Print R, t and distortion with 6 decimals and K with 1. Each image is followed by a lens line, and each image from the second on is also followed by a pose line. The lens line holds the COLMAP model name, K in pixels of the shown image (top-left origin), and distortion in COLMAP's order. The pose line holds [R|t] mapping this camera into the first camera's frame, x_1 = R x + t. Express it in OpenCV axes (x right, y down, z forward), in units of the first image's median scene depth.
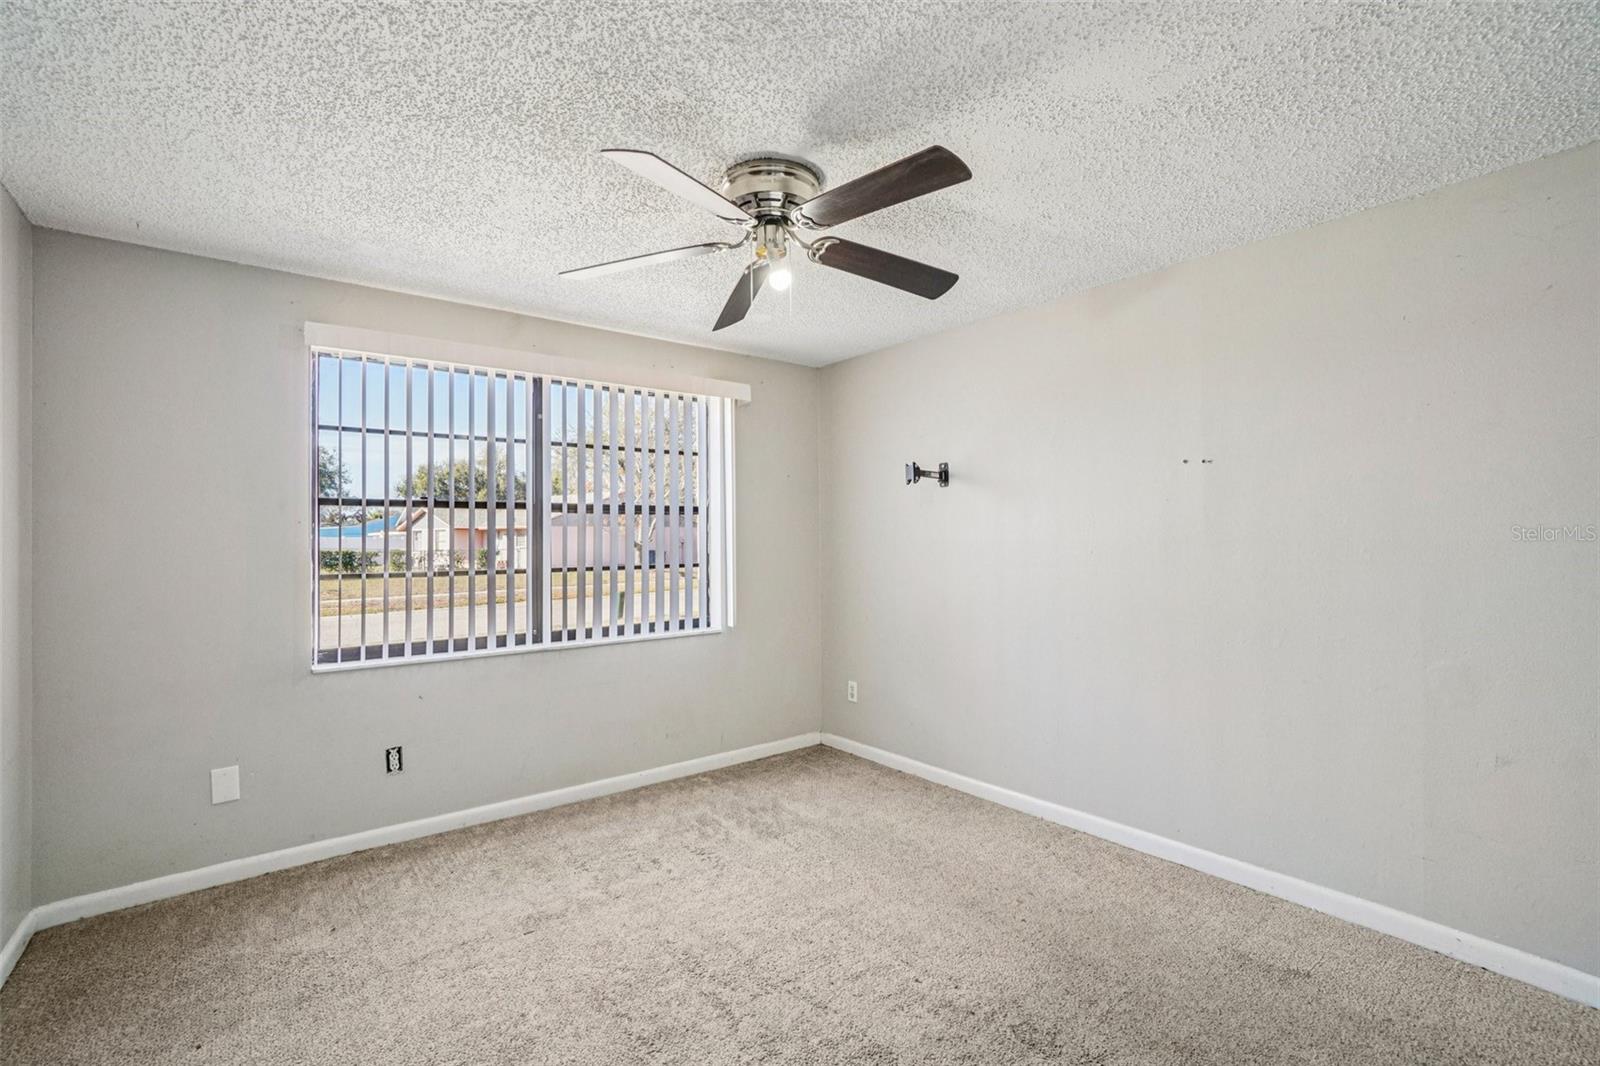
lens RADIAL K [[721.0, 0, 800.2], [0, 721.0, 529.0], [0, 0, 1]] dist [-0.031912, 0.013919]
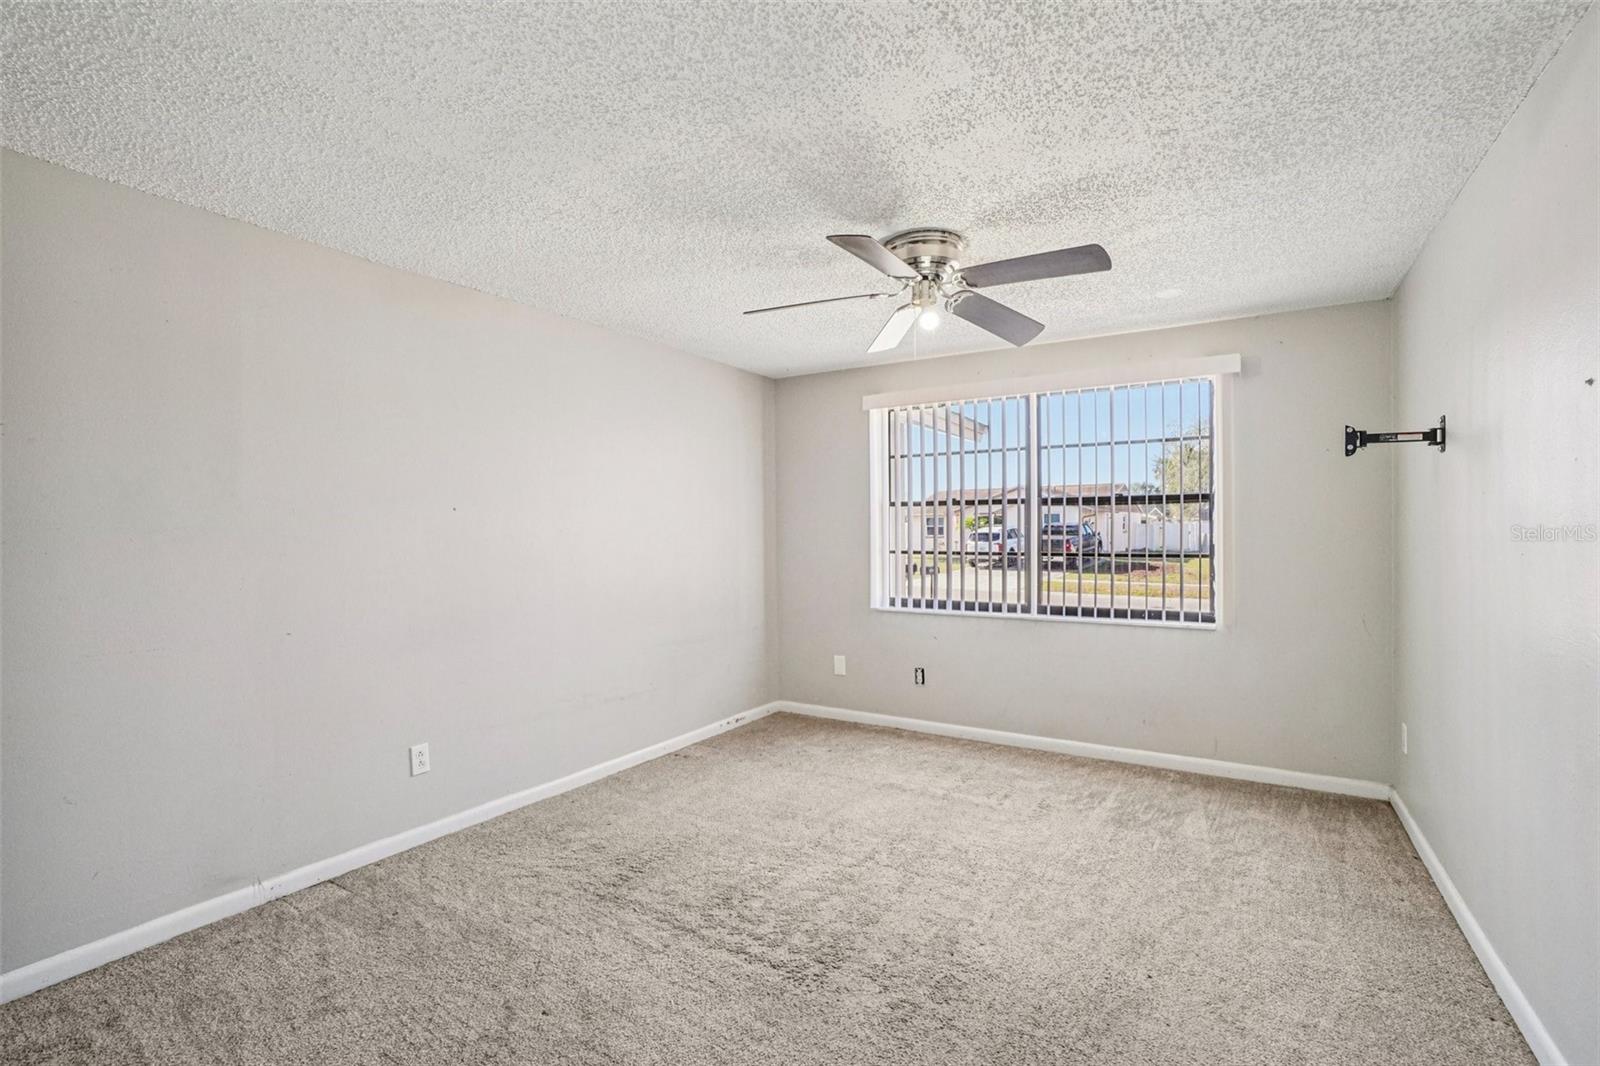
lens RADIAL K [[721.0, 0, 804.1], [0, 721.0, 532.0], [0, 0, 1]] dist [-0.031912, 0.013919]
pose [[0.346058, 0.005897, -0.938195, 0.716711], [0.010722, 0.999890, 0.010240, 0.003746], [0.938152, -0.013603, 0.345957, 0.241141]]
